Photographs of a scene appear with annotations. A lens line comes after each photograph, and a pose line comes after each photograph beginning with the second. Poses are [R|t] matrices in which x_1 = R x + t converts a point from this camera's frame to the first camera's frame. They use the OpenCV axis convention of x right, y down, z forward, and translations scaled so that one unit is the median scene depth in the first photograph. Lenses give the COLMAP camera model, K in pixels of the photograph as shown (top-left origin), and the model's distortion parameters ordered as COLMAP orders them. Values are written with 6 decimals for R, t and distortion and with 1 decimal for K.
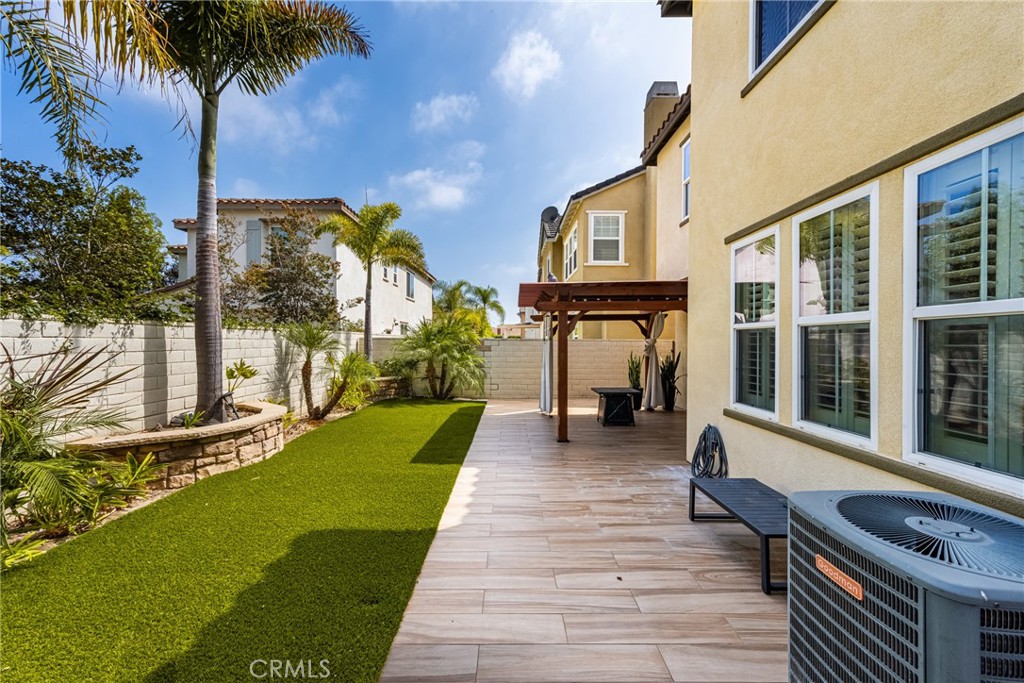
lens RADIAL K [[411.7, 0, 512.0], [0, 411.7, 341.5], [0, 0, 1]] dist [0.012362, -0.000181]
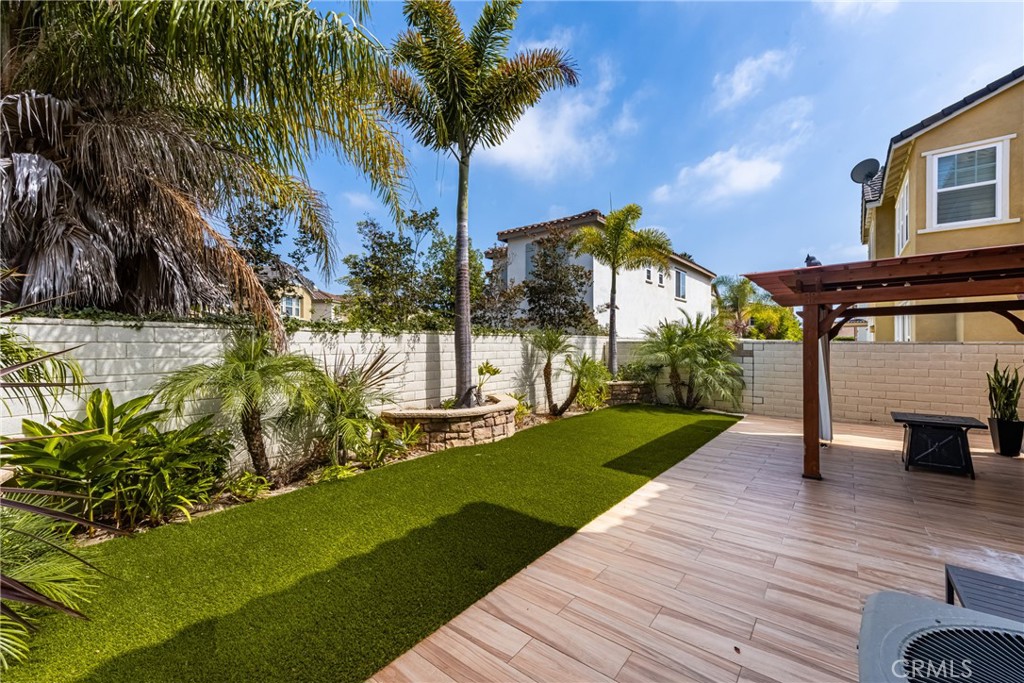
lens RADIAL K [[421.4, 0, 506.3], [0, 421.4, 341.6], [0, 0, 1]] dist [0.011868, -0.000275]
pose [[0.776700, -0.006542, -0.629837, 0.214043], [0.001243, 0.999960, -0.008854, -0.000361], [0.629870, 0.006094, 0.776677, 0.050401]]
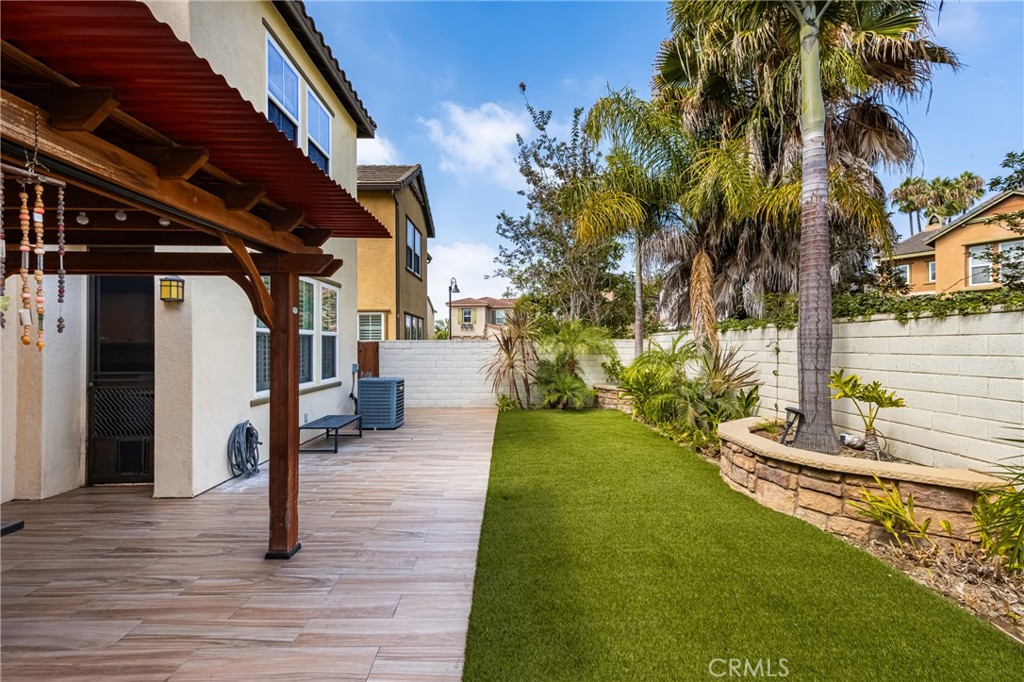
lens RADIAL K [[428.2, 0, 524.7], [0, 428.2, 344.1], [0, 0, 1]] dist [0.000181, -0.000087]
pose [[-0.999377, 0.001244, -0.035281, -0.159967], [0.001207, 0.999999, 0.001062, 0.003333], [0.035282, 0.001018, -0.999377, 1.777679]]
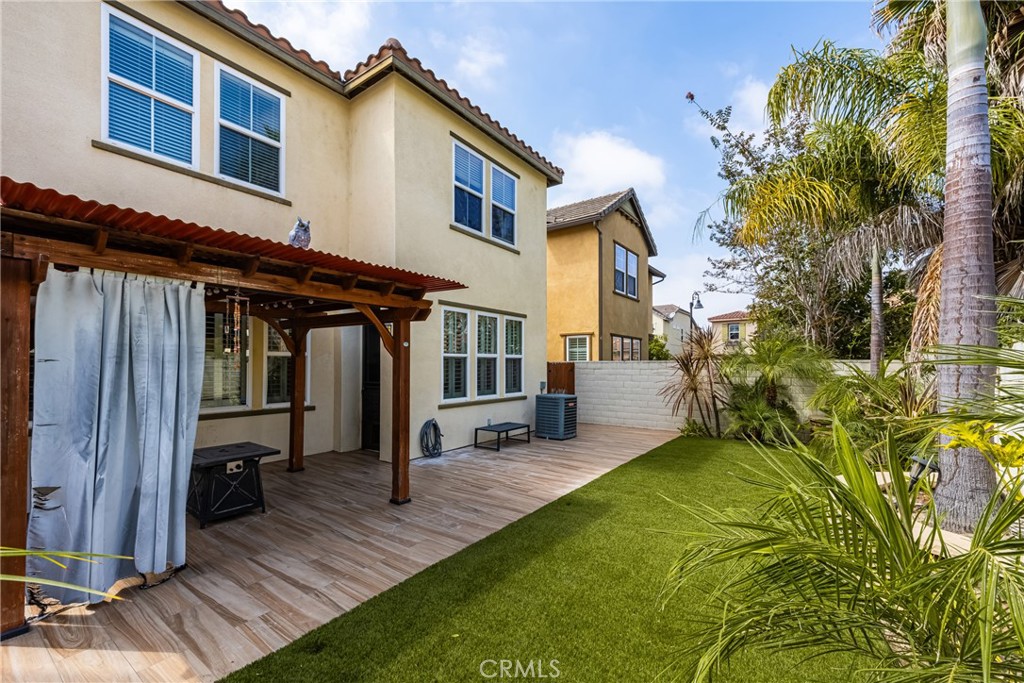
lens RADIAL K [[439.0, 0, 509.2], [0, 439.0, 359.4], [0, 0, 1]] dist [-0.001132, 0.000173]
pose [[-0.814175, 0.002917, 0.580613, -0.571548], [-0.001857, 0.999969, -0.007628, -0.003851], [-0.580617, -0.007289, -0.814144, 1.802393]]
